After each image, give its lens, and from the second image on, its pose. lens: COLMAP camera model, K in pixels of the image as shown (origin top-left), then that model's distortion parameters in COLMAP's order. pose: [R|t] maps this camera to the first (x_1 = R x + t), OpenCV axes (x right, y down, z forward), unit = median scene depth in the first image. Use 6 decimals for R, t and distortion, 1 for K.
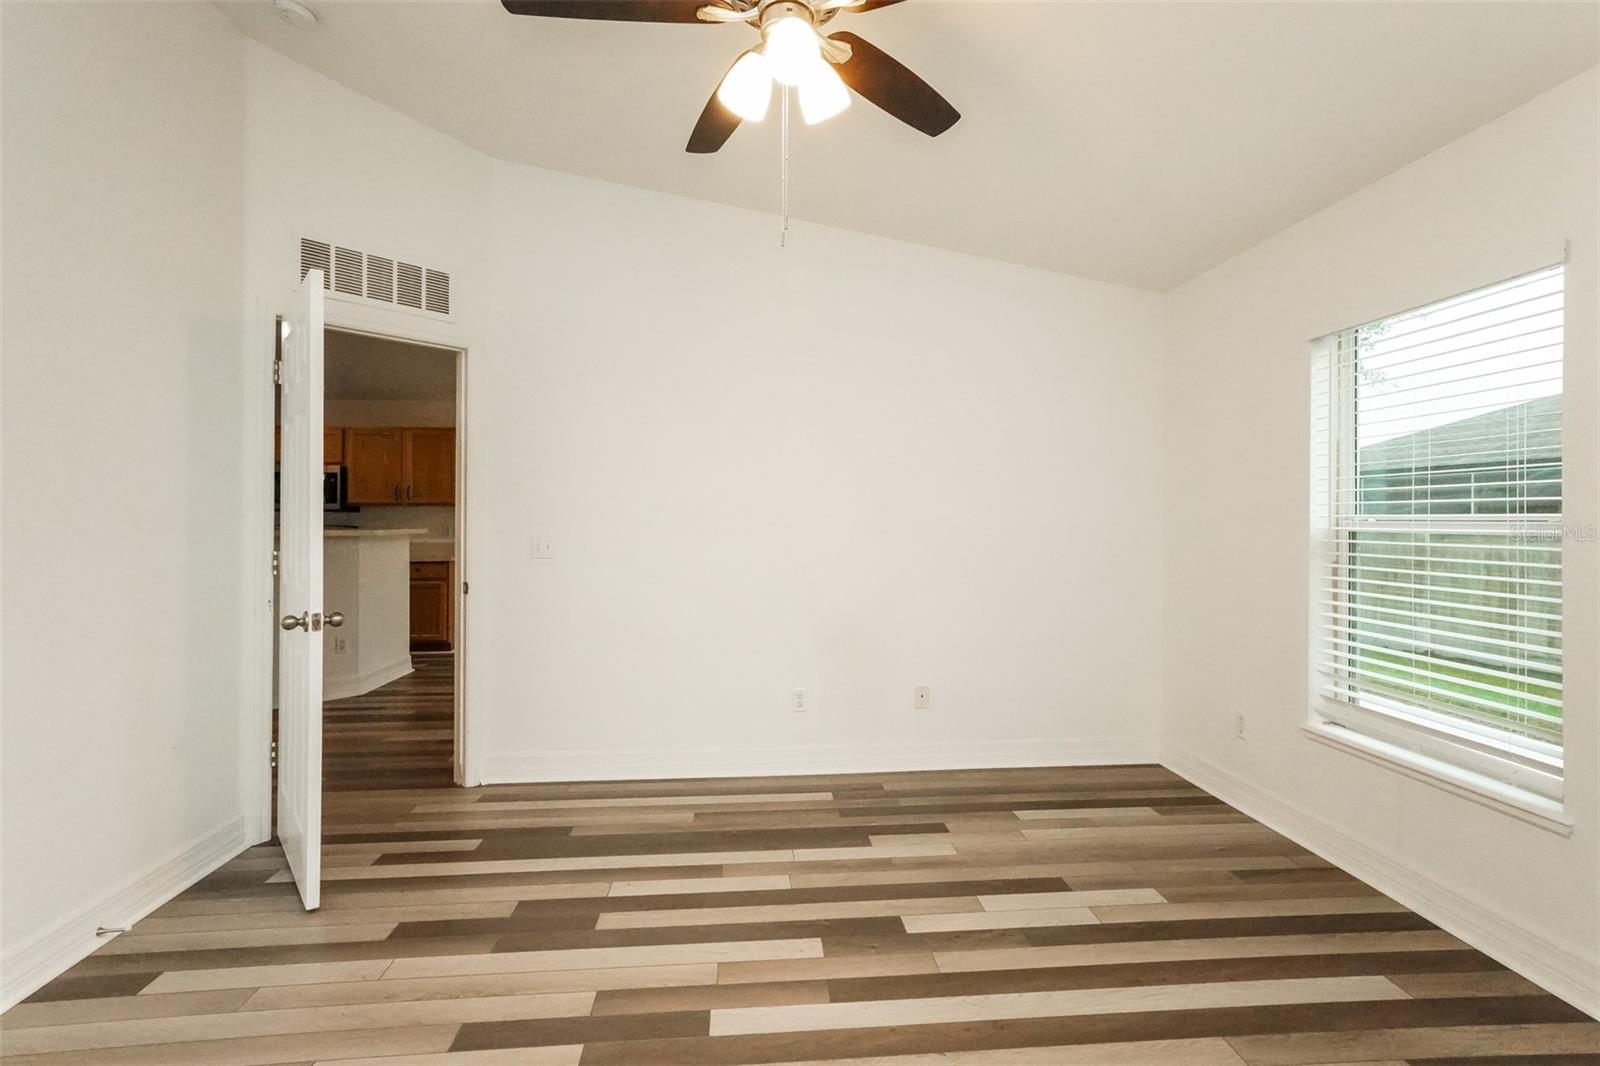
lens RADIAL K [[775.8, 0, 799.8], [0, 775.8, 508.6], [0, 0, 1]] dist [0.000347, 0.000430]
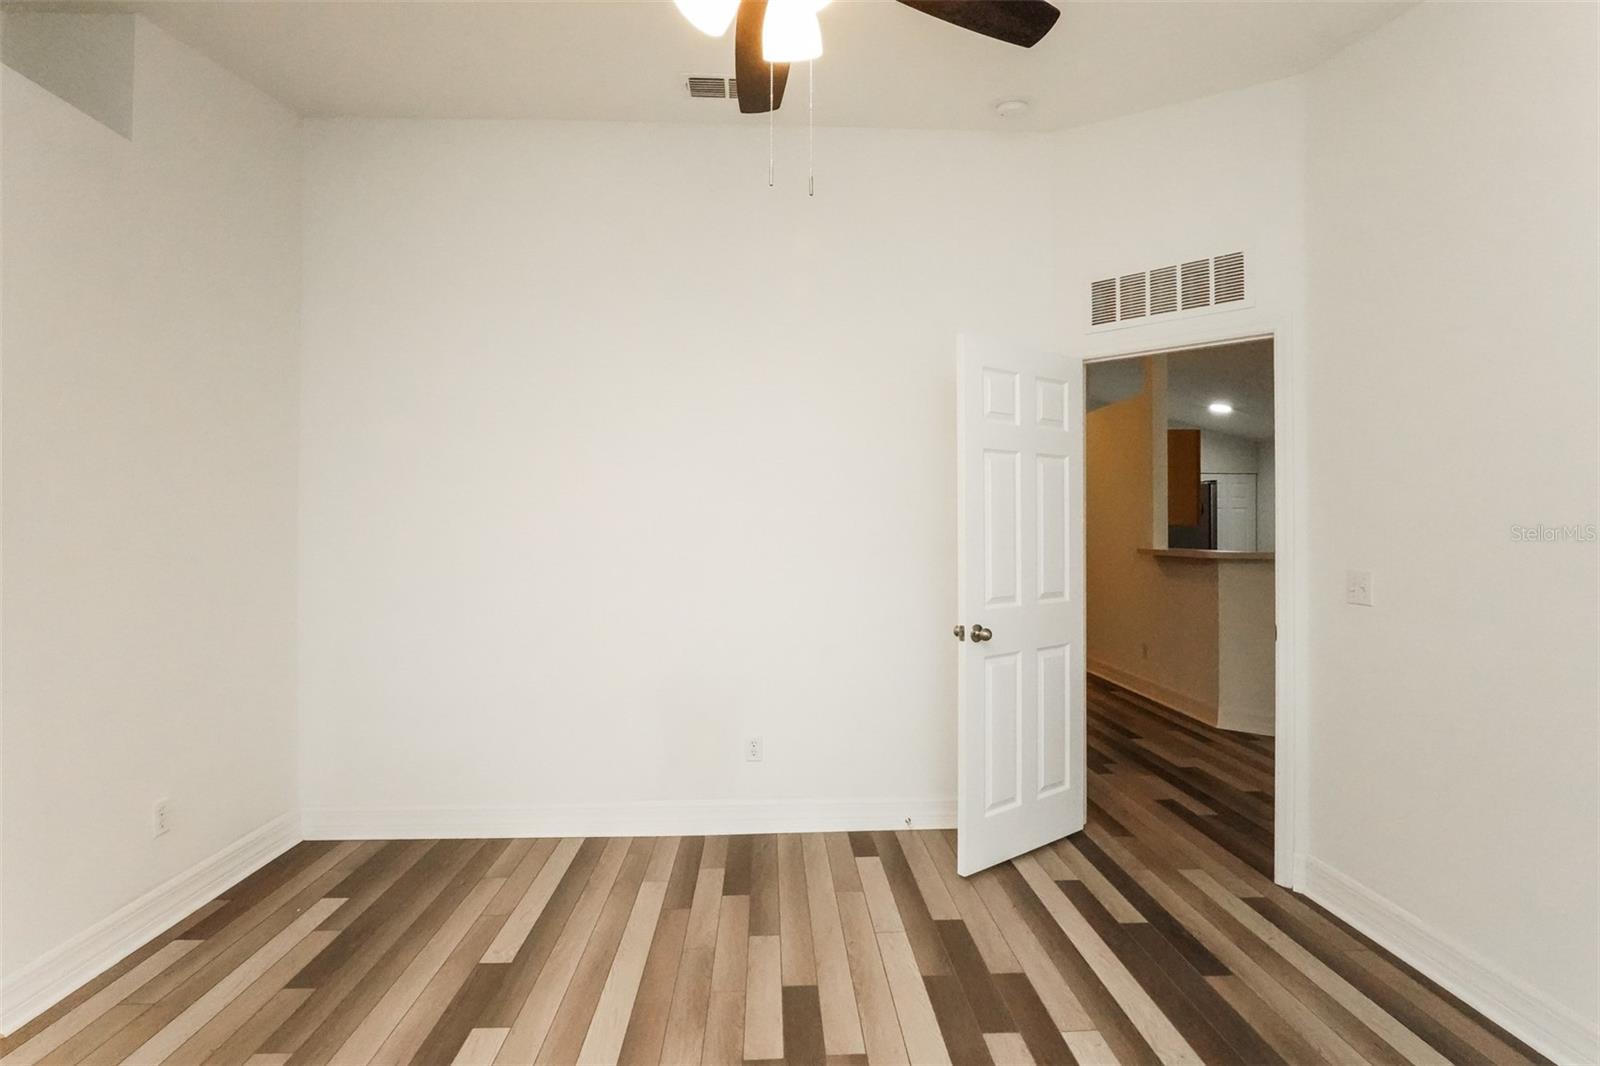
lens RADIAL K [[791.5, 0, 800.0], [0, 791.5, 533.0], [0, 0, 1]] dist [-0.012263, -0.000292]
pose [[-0.033606, 0.002321, -0.999432, 0.460025], [0.003089, 0.999993, 0.002218, -0.006526], [0.999430, -0.003012, -0.033613, 0.634802]]
